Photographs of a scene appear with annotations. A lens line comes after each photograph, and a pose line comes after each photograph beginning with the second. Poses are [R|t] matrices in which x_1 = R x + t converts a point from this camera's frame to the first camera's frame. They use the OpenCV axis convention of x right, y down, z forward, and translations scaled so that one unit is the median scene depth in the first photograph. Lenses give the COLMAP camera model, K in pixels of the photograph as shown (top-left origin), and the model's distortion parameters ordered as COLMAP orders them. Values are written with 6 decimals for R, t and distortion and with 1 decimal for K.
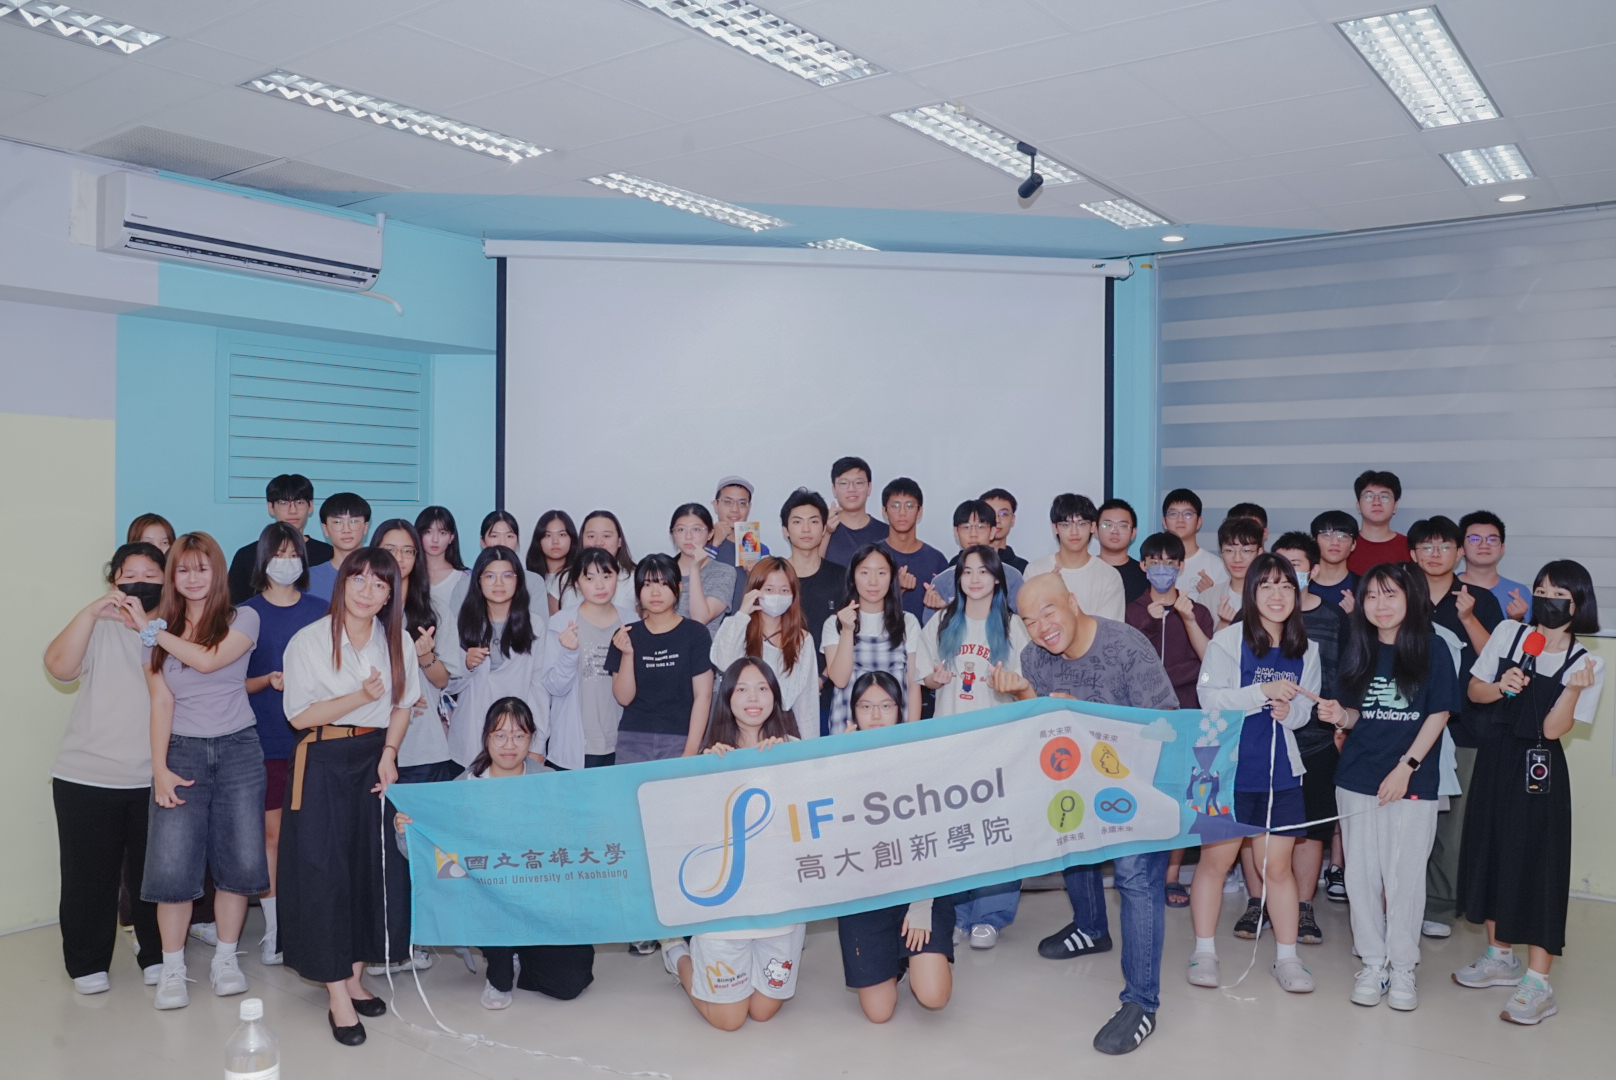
lens RADIAL K [[1298.8, 0, 832.0], [0, 1298.8, 540.0], [0, 0, 1]] dist [-0.002620, -0.001128]
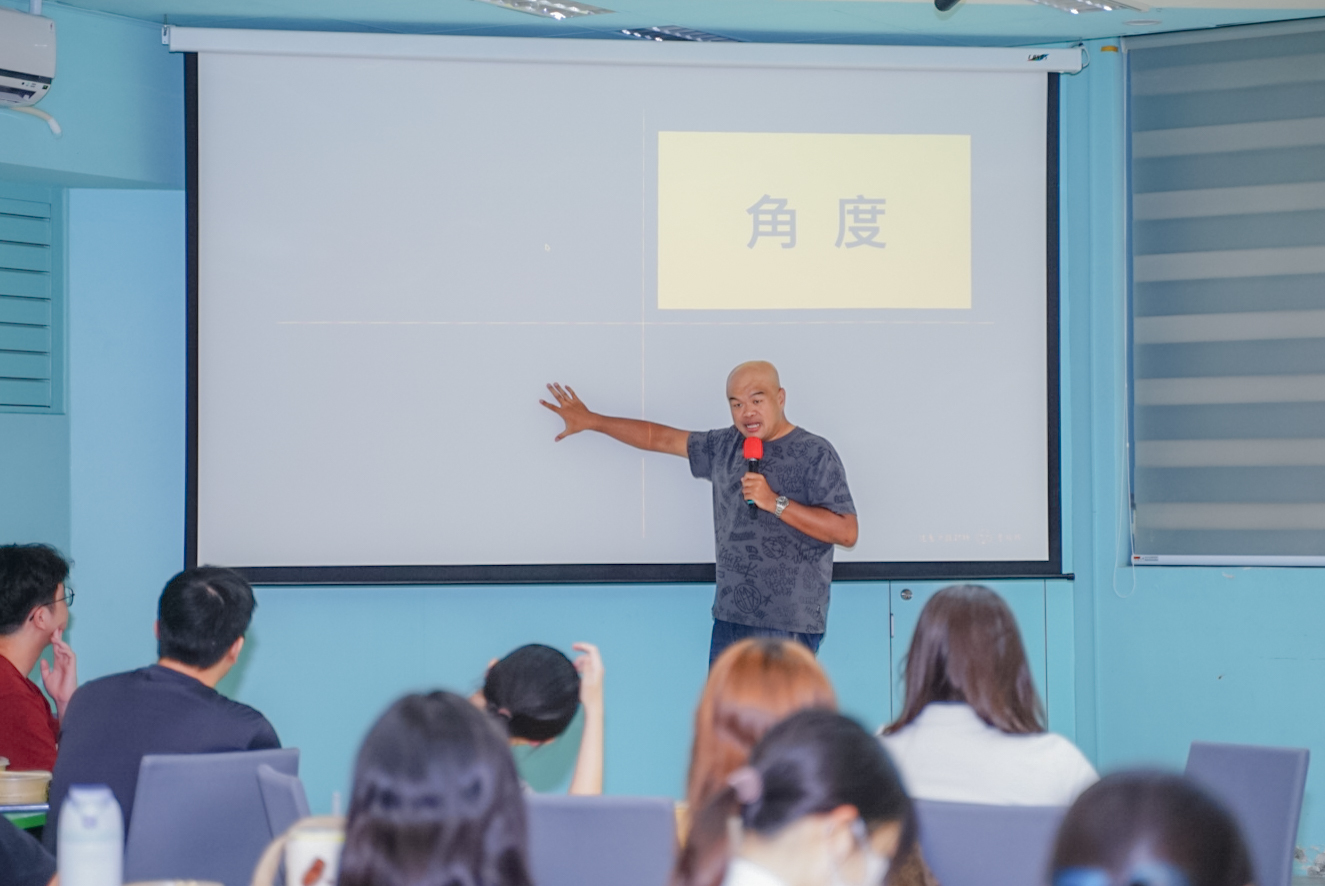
lens RADIAL K [[3023.2, 0, 662.5], [0, 3023.2, 443.0], [0, 0, 1]] dist [0.100857, -0.093659]
pose [[0.997420, -0.014479, 0.070310, -0.119182], [0.017293, 0.999067, -0.039578, 0.060793], [-0.069671, 0.040692, 0.996740, -0.633799]]
